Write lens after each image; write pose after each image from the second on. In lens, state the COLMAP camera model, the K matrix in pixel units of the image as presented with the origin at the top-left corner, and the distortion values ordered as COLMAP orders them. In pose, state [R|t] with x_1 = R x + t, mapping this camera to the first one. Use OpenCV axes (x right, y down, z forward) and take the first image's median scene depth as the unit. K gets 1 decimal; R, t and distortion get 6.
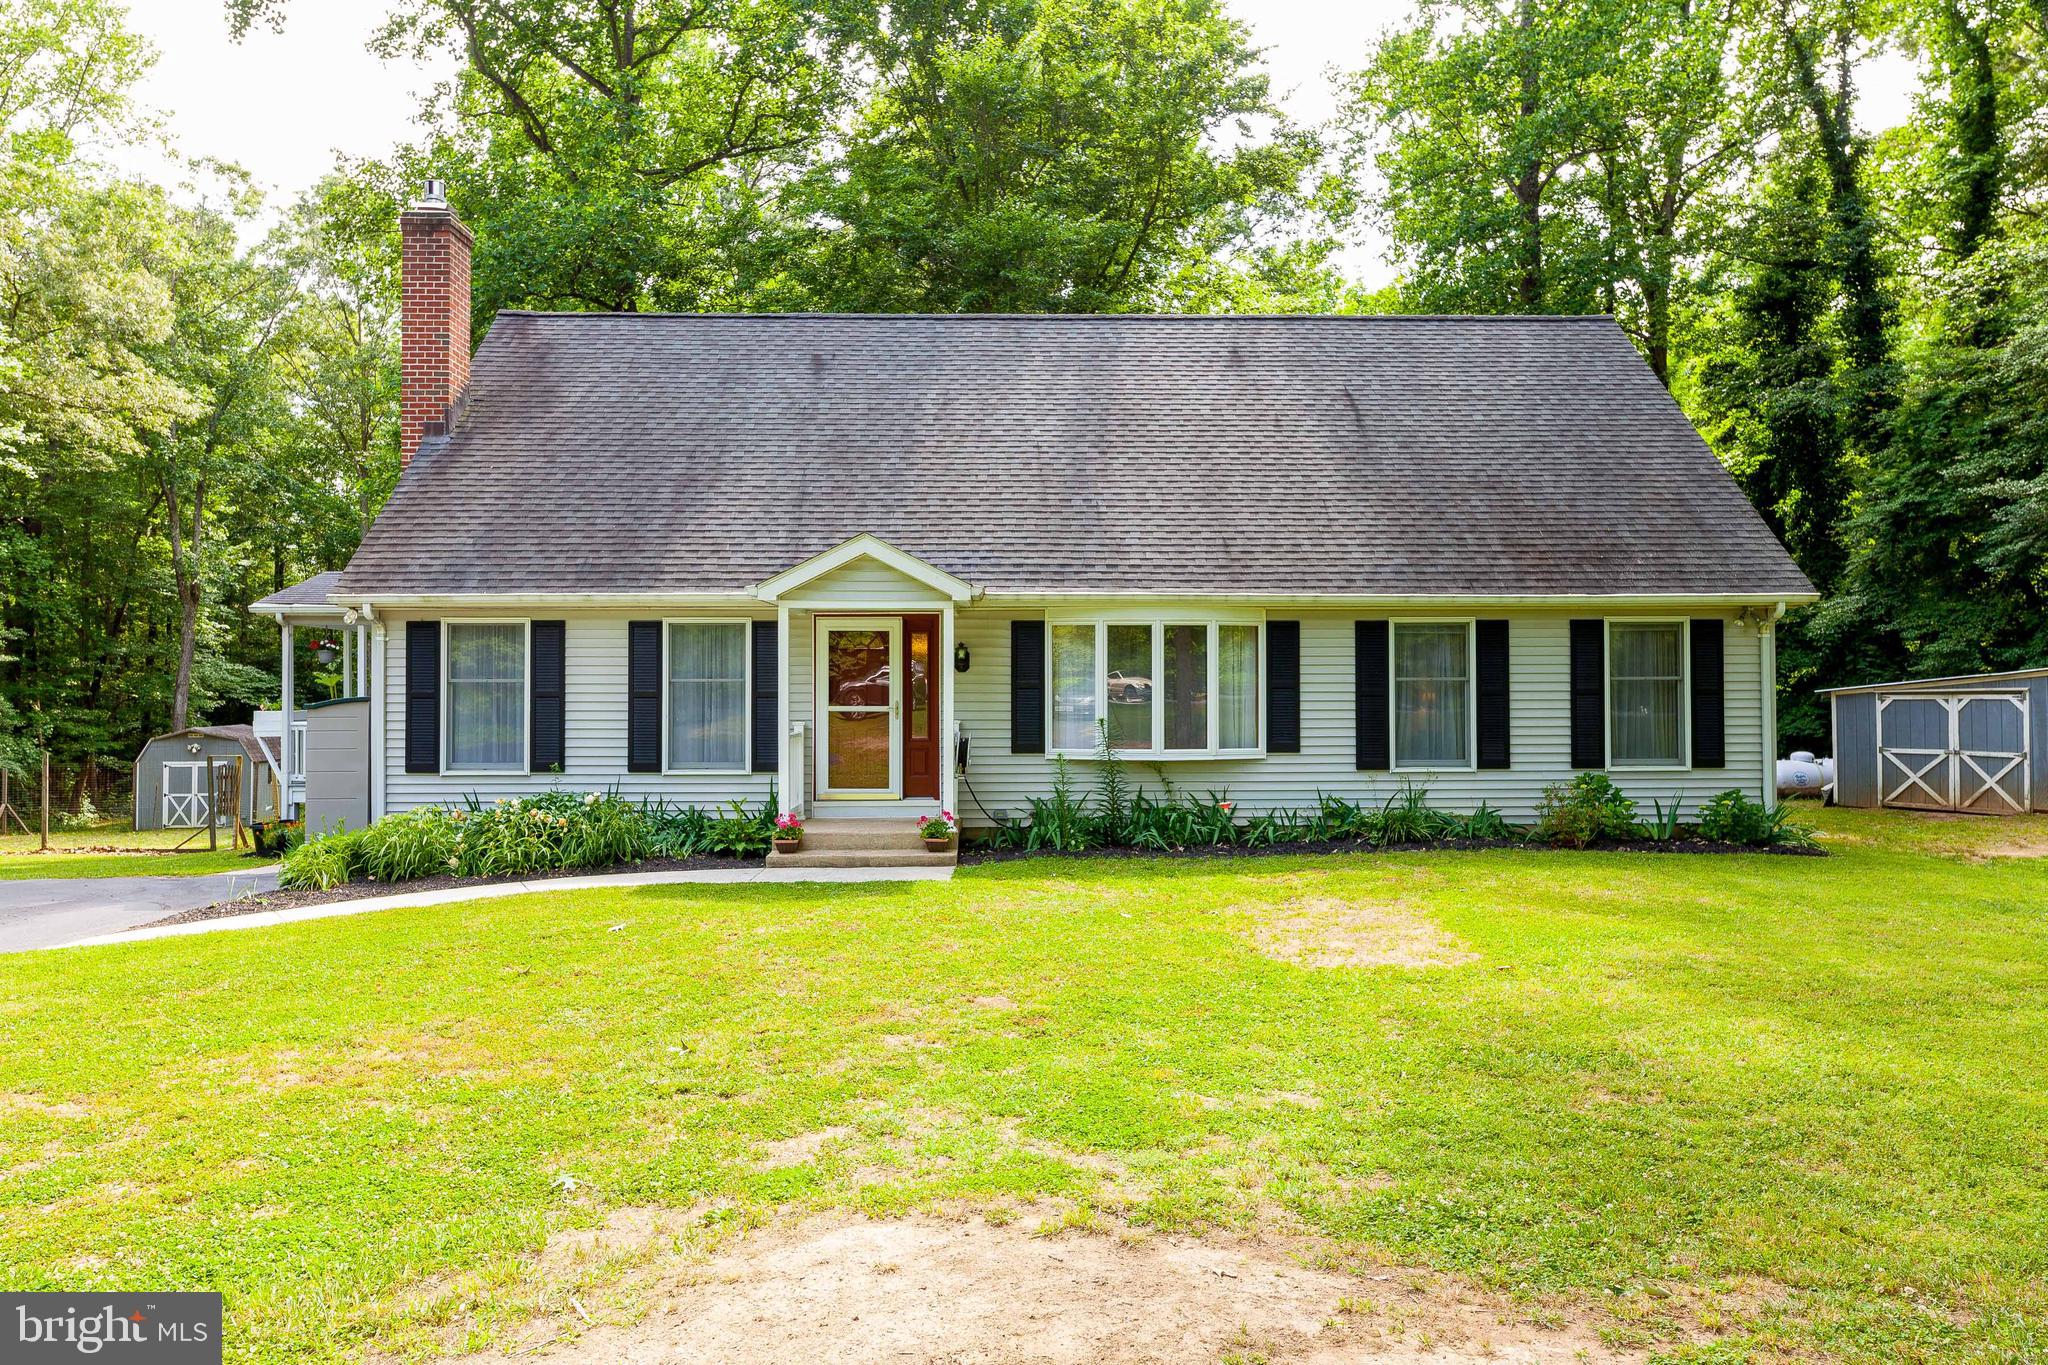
lens RADIAL K [[1210.0, 0, 1023.2], [0, 1210.0, 666.4], [0, 0, 1]] dist [0.004052, -0.000048]
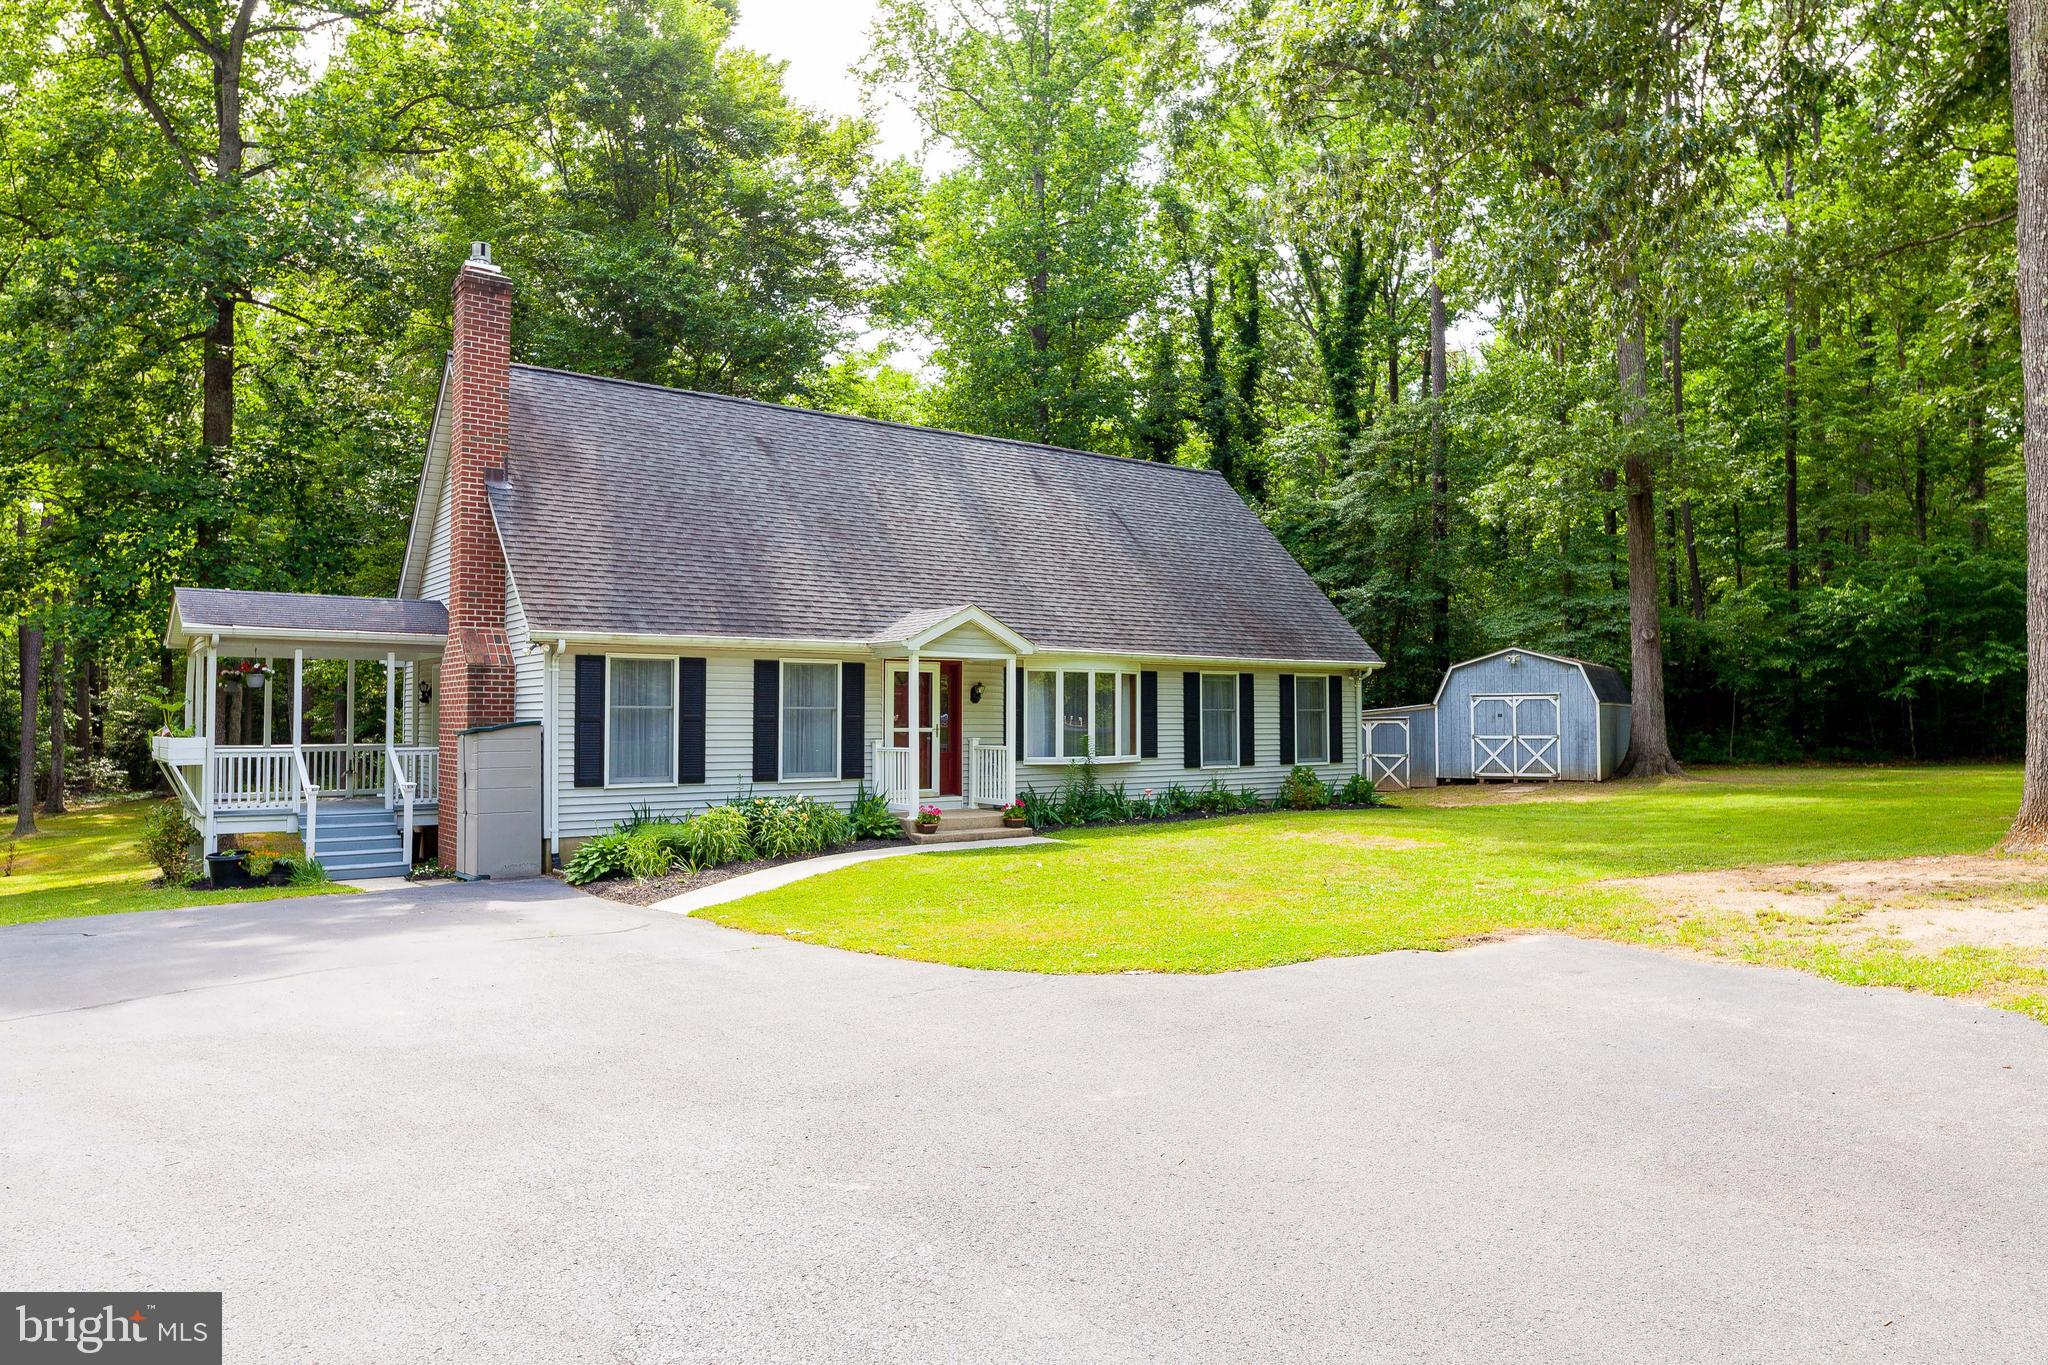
lens RADIAL K [[1309.8, 0, 1025.0], [0, 1309.8, 691.5], [0, 0, 1]] dist [-0.003423, -0.000156]
pose [[0.809305, 0.012375, 0.587258, -0.888290], [-0.006331, 0.999904, -0.012346, 0.009452], [-0.587354, 0.006274, 0.809306, -0.247546]]
